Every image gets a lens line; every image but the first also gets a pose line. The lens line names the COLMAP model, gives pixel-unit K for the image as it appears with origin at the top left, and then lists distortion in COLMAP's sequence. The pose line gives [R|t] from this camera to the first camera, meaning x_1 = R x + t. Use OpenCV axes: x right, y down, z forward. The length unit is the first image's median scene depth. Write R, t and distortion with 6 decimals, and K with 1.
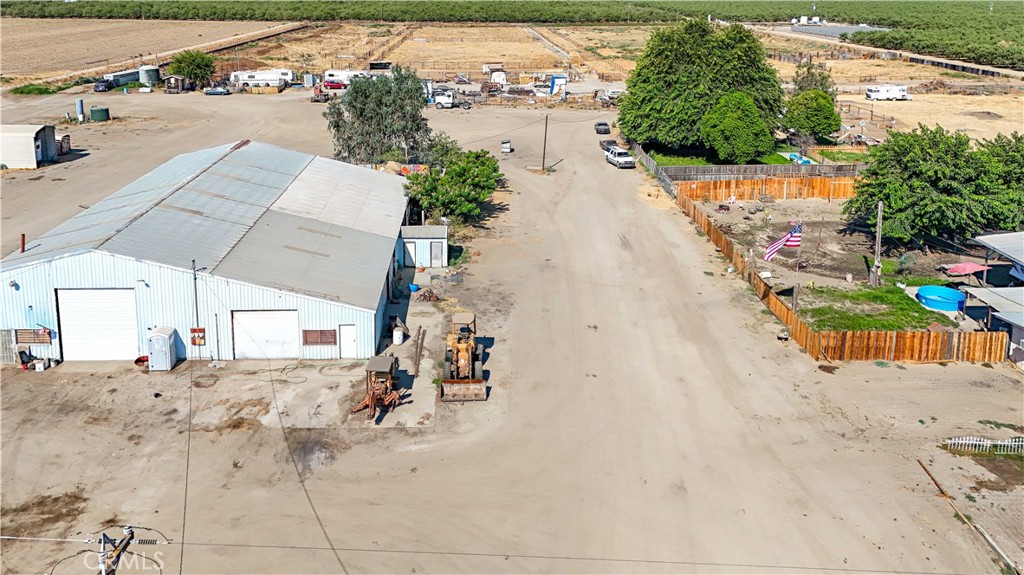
lens RADIAL K [[803.1, 0, 488.7], [0, 803.1, 141.1], [0, 0, 1]] dist [0.061024, 0.000176]
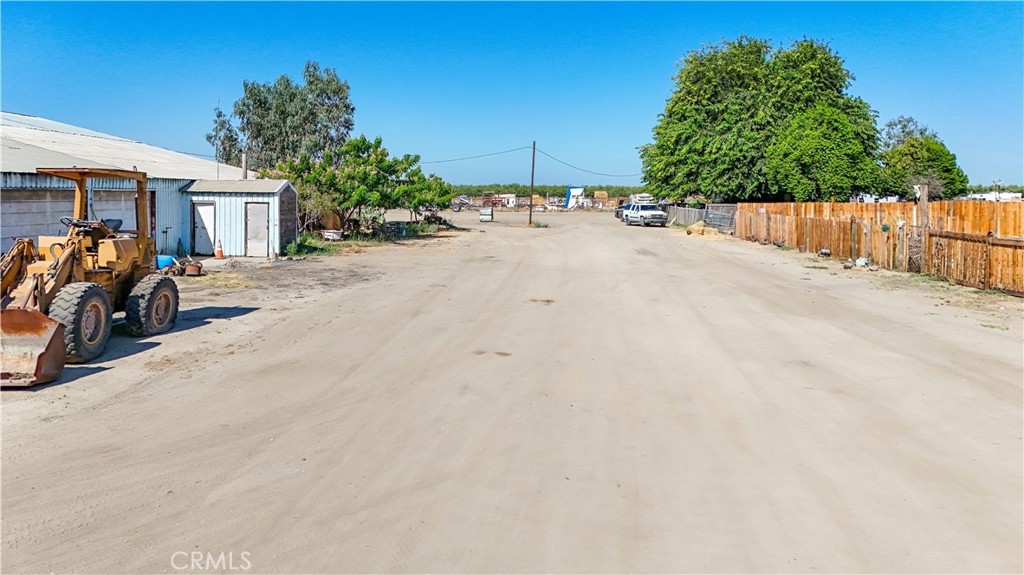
lens RADIAL K [[785.7, 0, 482.0], [0, 785.7, 216.2], [0, 0, 1]] dist [0.024505, 0.004386]
pose [[0.998029, -0.002921, -0.062693, 0.138315], [-0.007894, 0.985142, -0.171558, 0.283975], [0.062262, 0.171715, 0.983177, 0.693009]]
